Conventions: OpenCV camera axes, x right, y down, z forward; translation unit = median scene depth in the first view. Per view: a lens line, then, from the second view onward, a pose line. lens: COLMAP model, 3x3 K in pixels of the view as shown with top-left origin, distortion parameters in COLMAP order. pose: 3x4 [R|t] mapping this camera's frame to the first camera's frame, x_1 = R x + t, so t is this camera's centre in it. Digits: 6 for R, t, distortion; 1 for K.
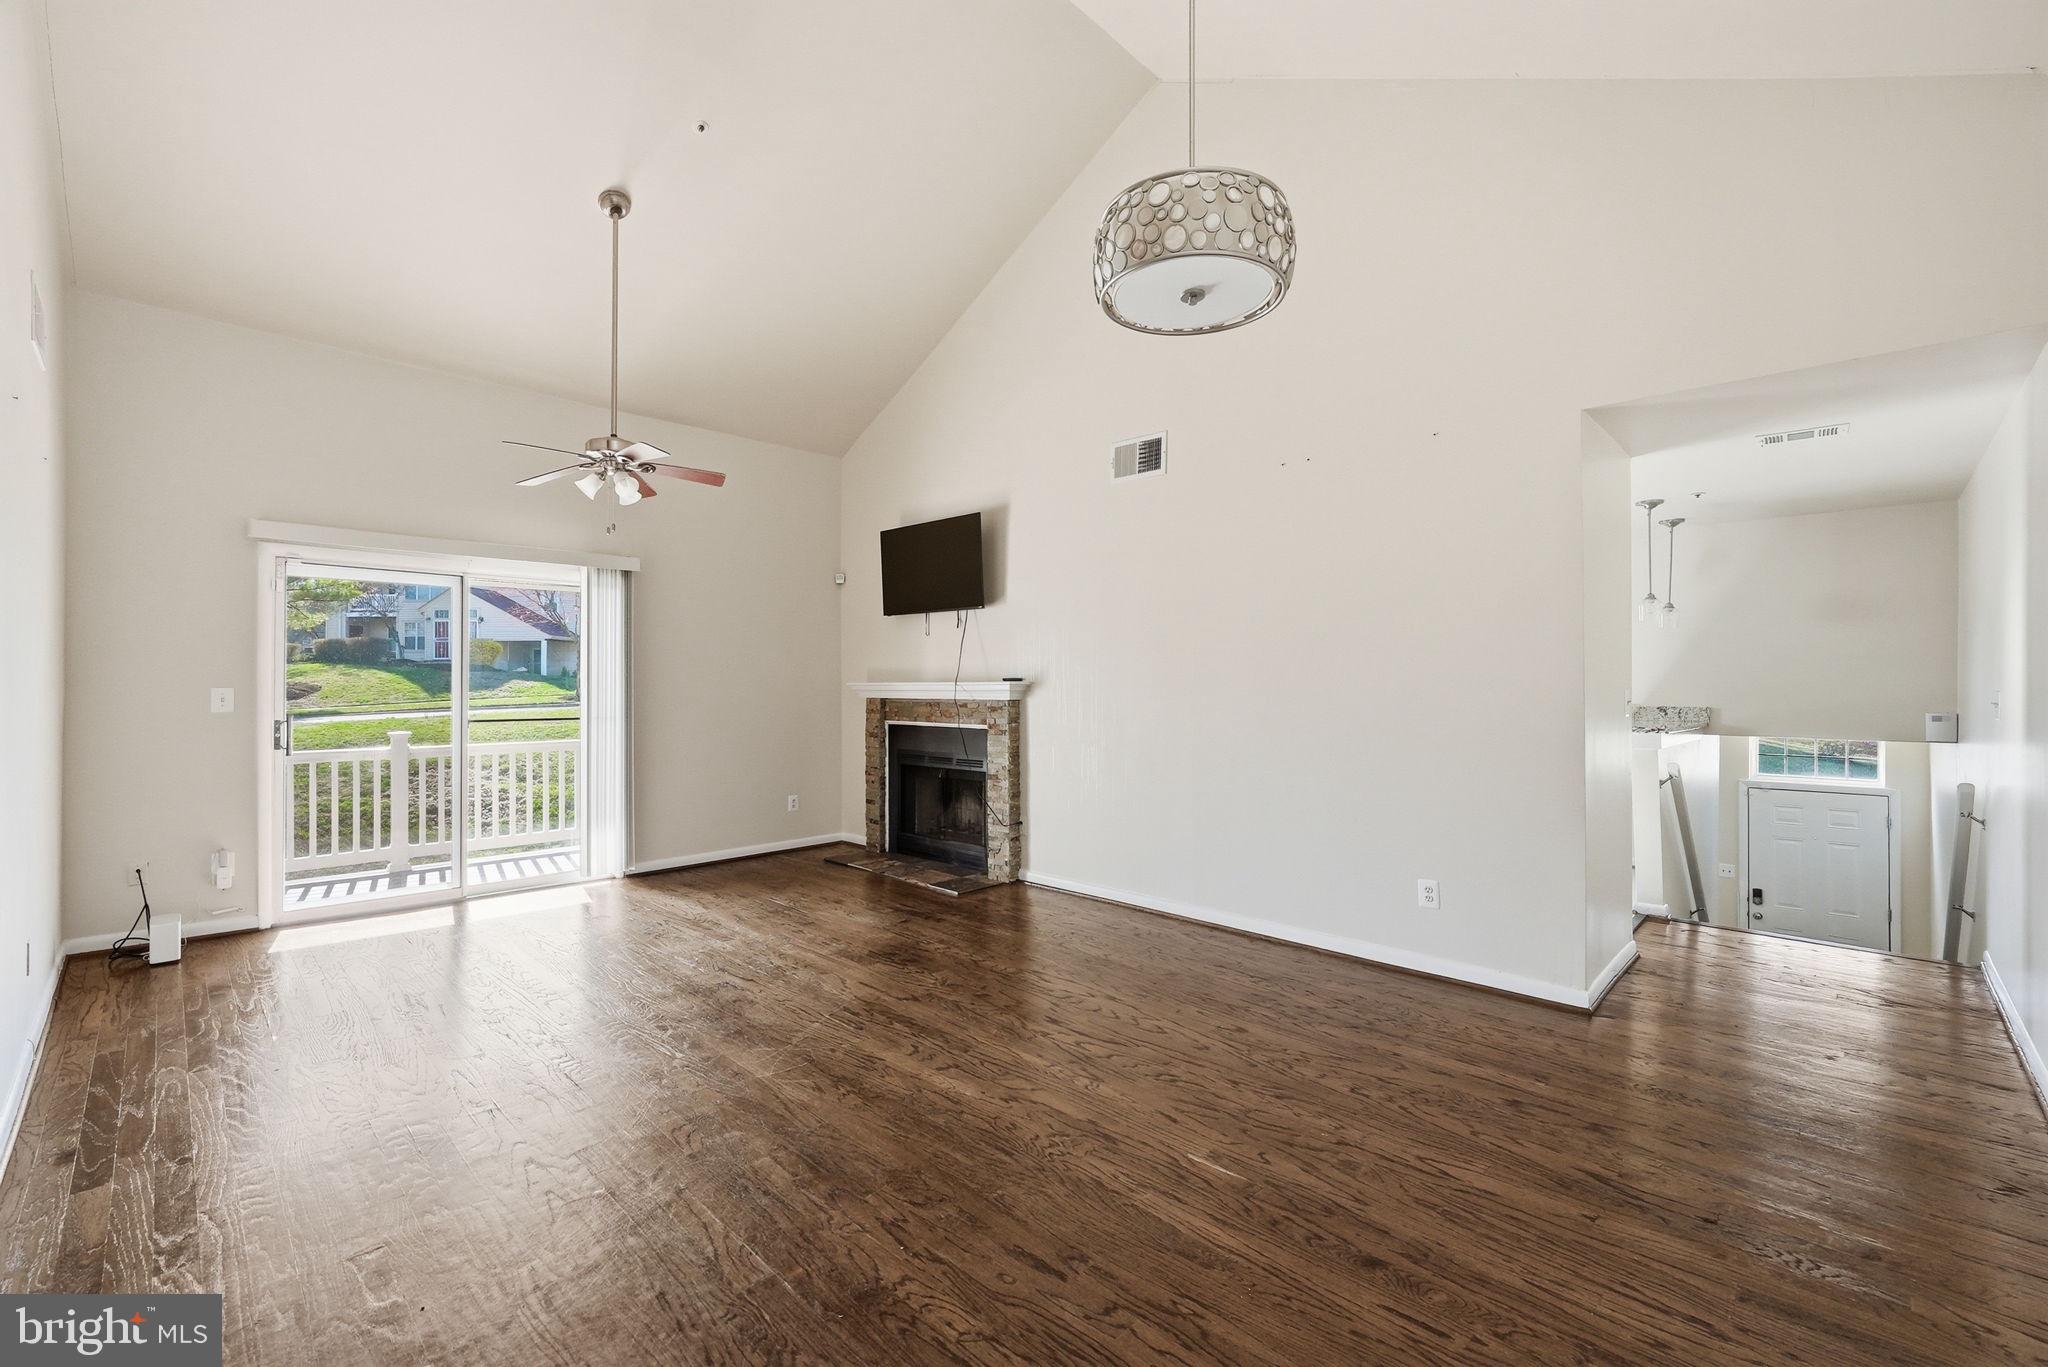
lens RADIAL K [[841.8, 0, 1014.1], [0, 841.8, 683.9], [0, 0, 1]] dist [-0.004421, 0.004888]
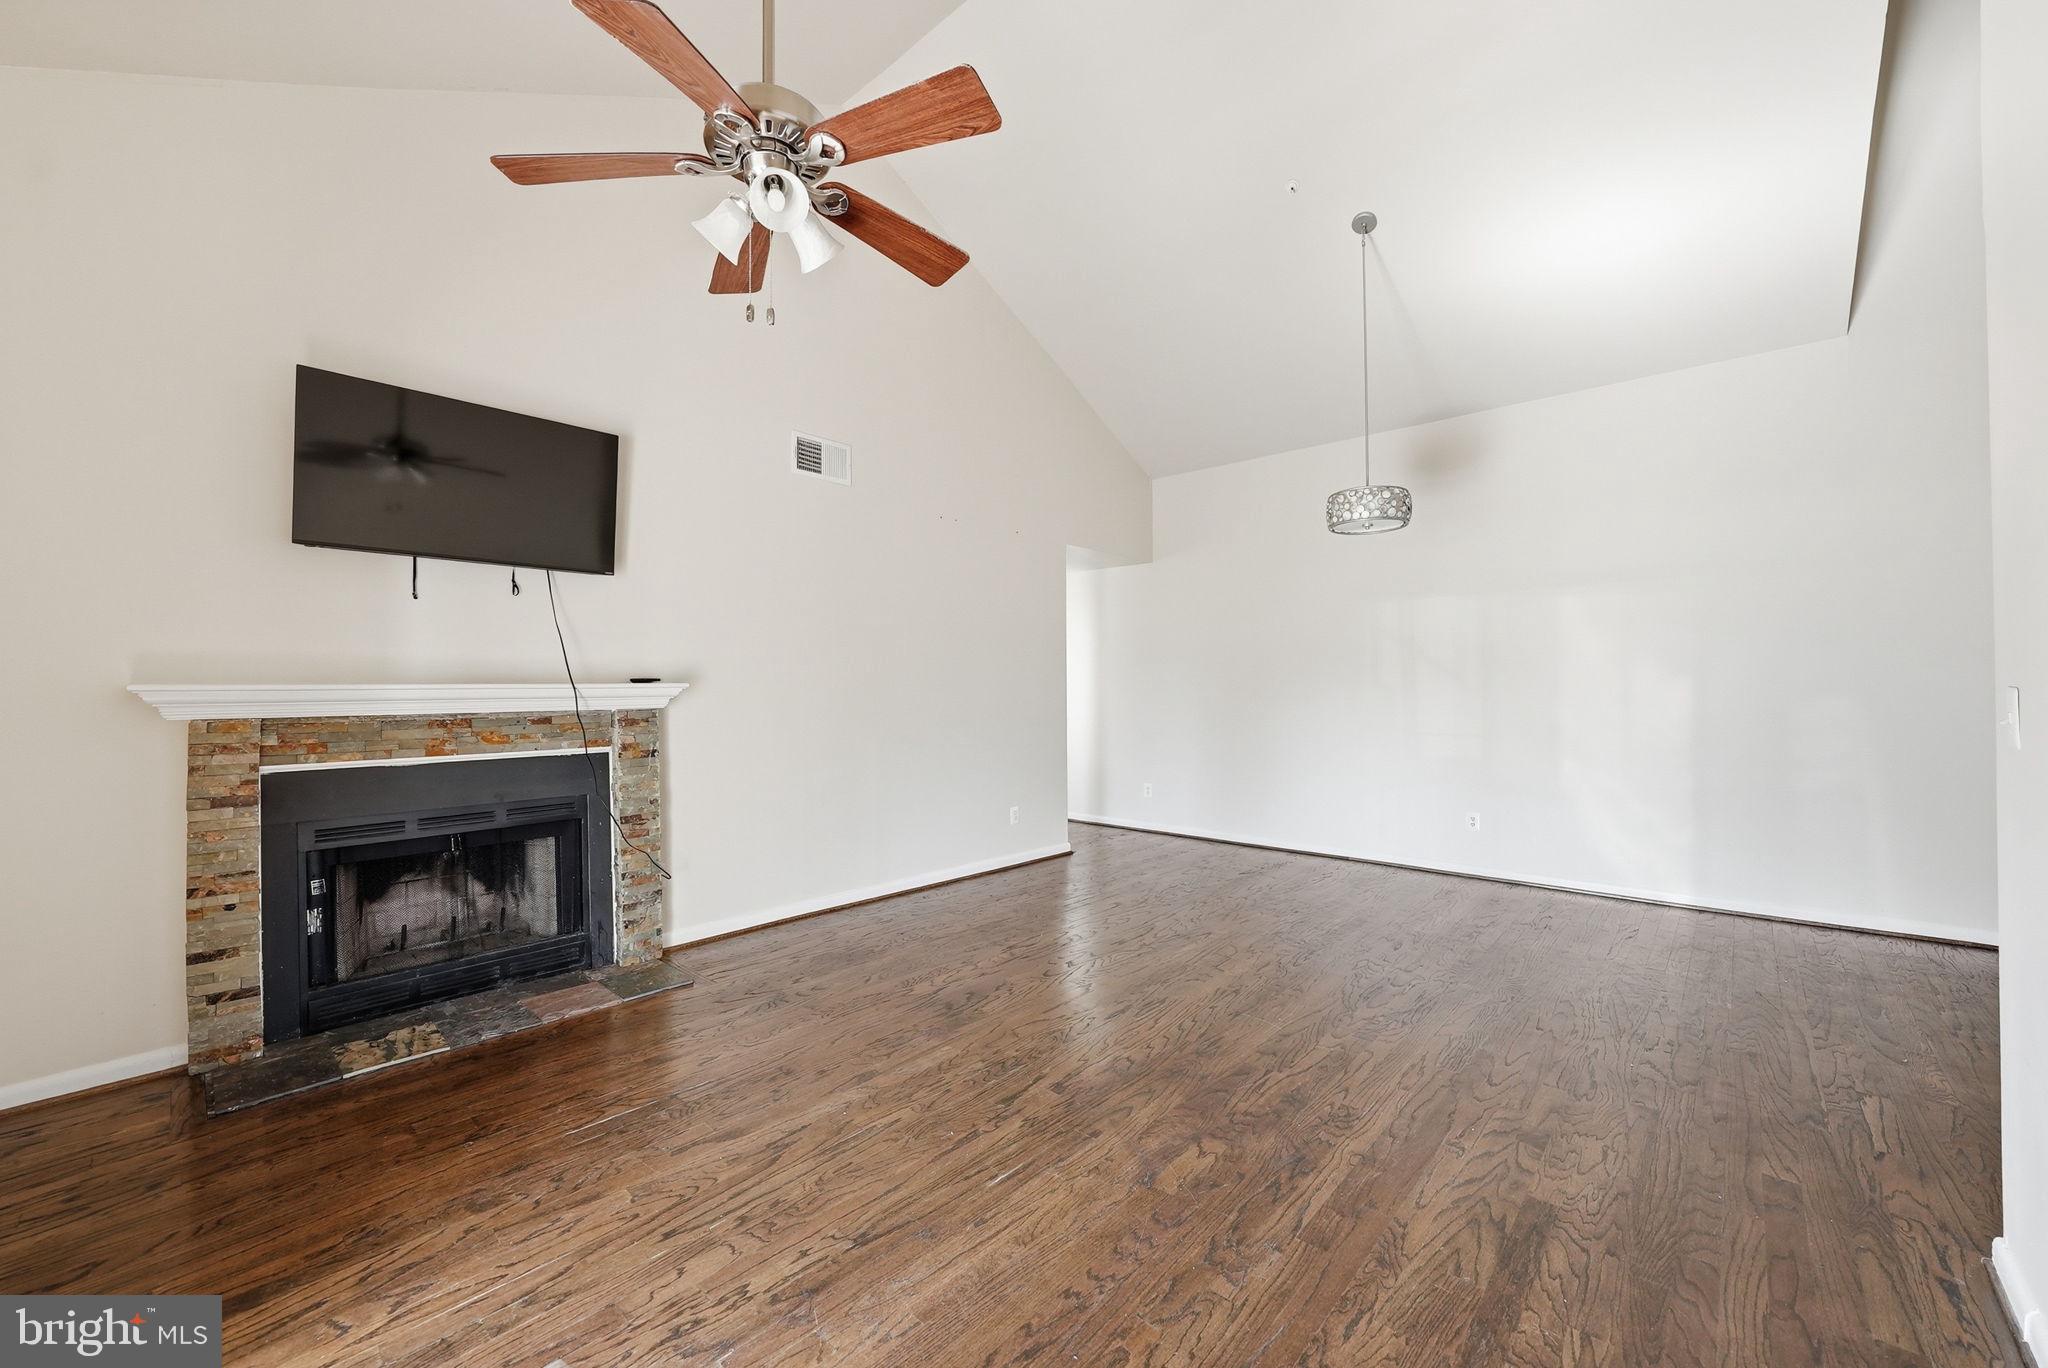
lens RADIAL K [[794.7, 0, 1008.5], [0, 794.7, 678.0], [0, 0, 1]] dist [-0.000918, -0.000023]
pose [[-0.026624, 0.010567, 0.999590, -0.827592], [-0.001756, 0.999942, -0.010618, -0.000101], [-0.999644, -0.002038, -0.026604, 0.836706]]
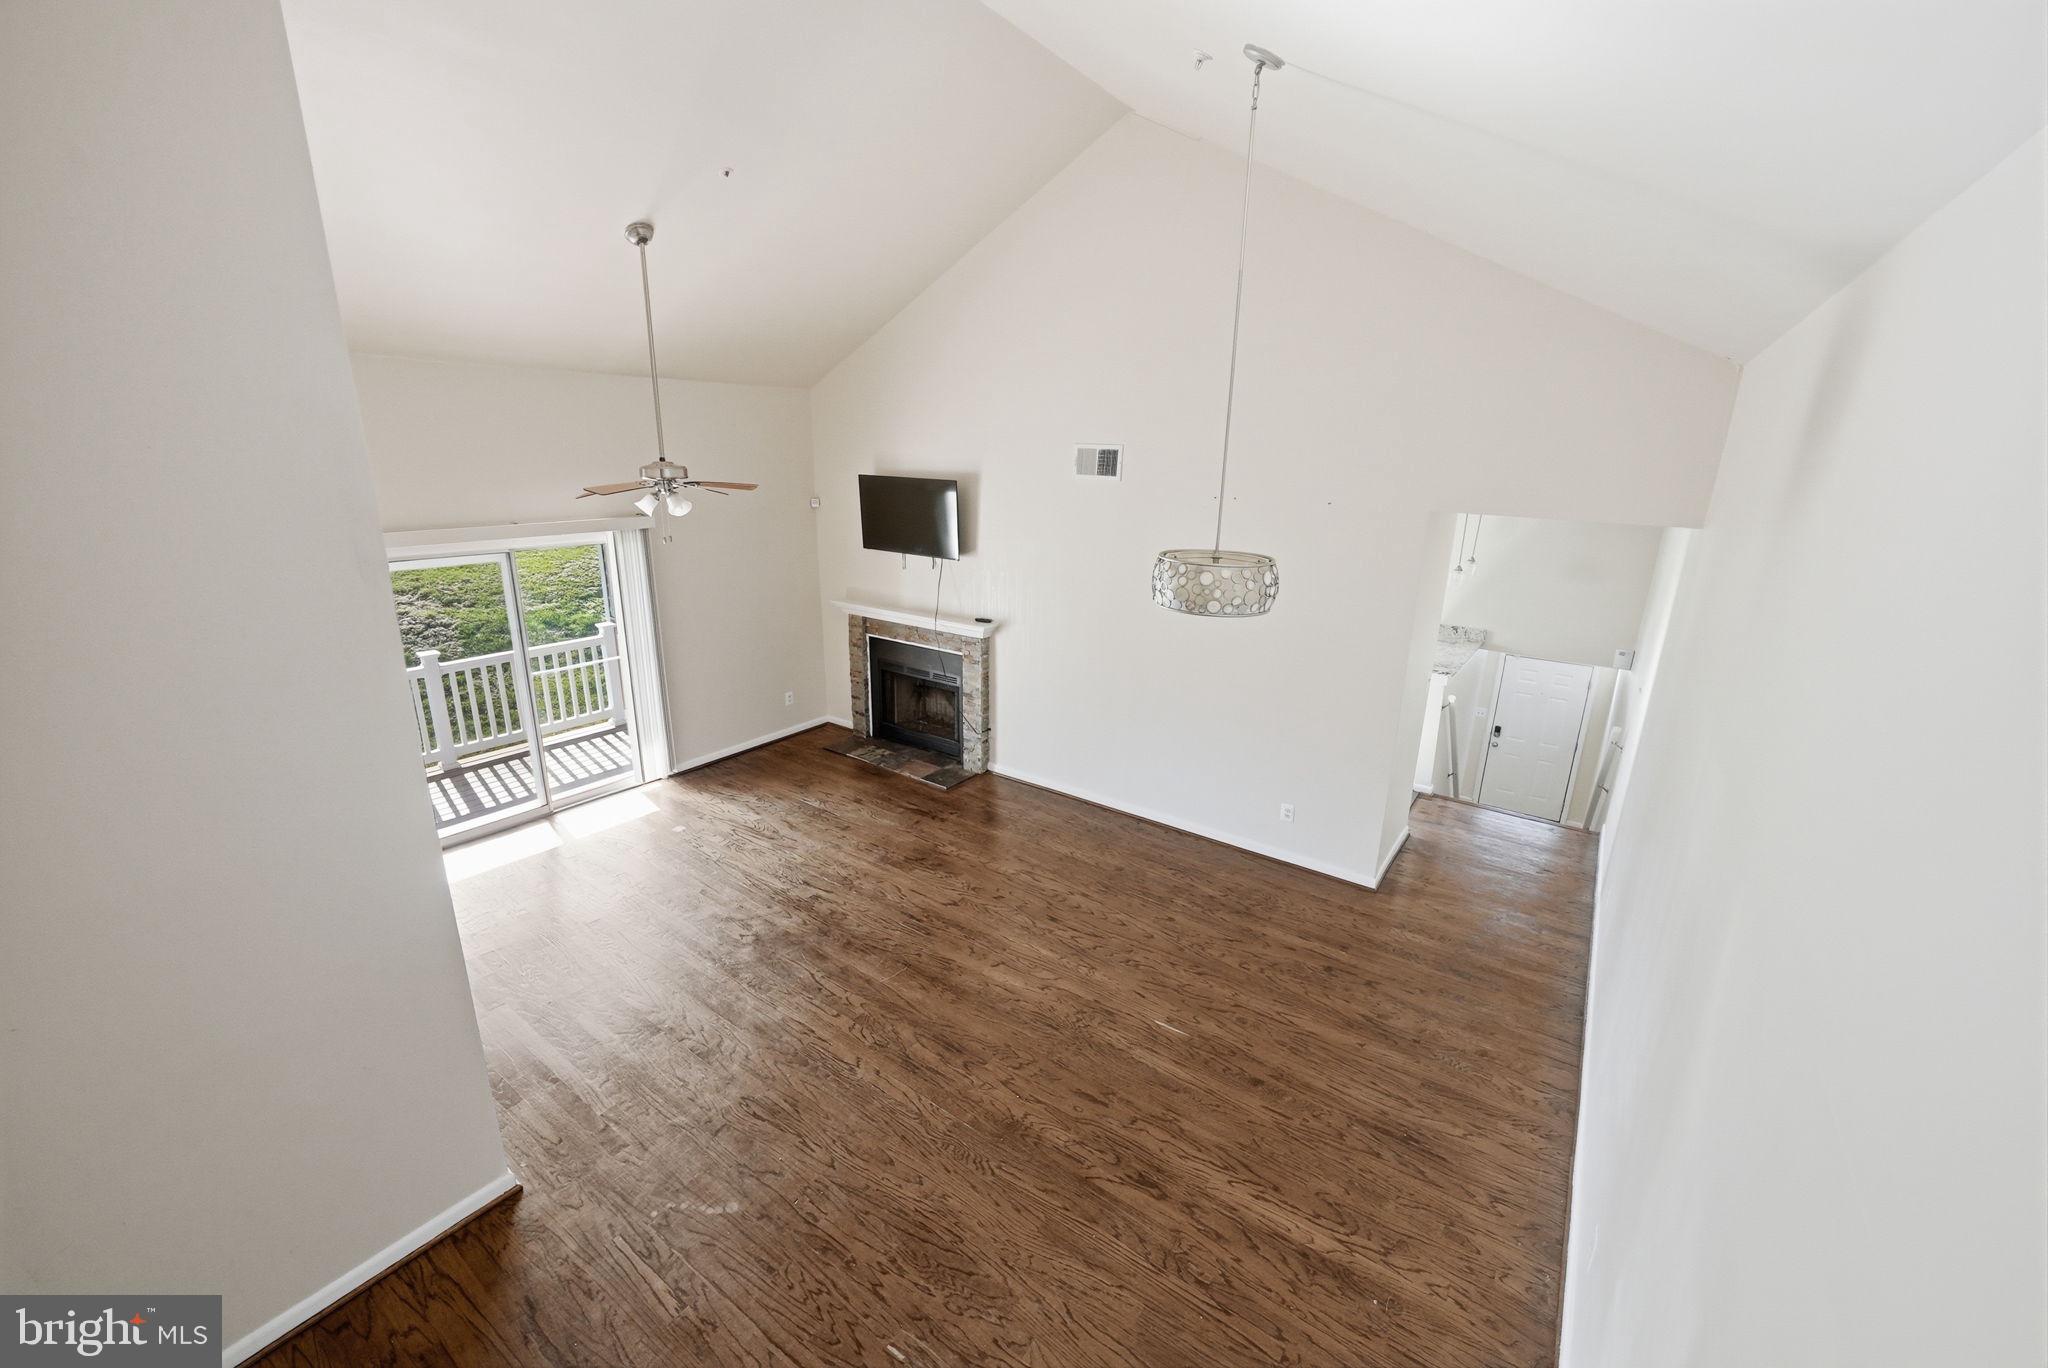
lens RADIAL K [[794.7, 0, 1008.5], [0, 794.7, 678.0], [0, 0, 1]] dist [-0.000918, -0.000023]
pose [[0.989723, -0.025353, 0.140729, -0.157476], [-0.014794, 0.960722, 0.277119, -0.295862], [-0.142228, -0.276353, 0.950474, -0.173804]]
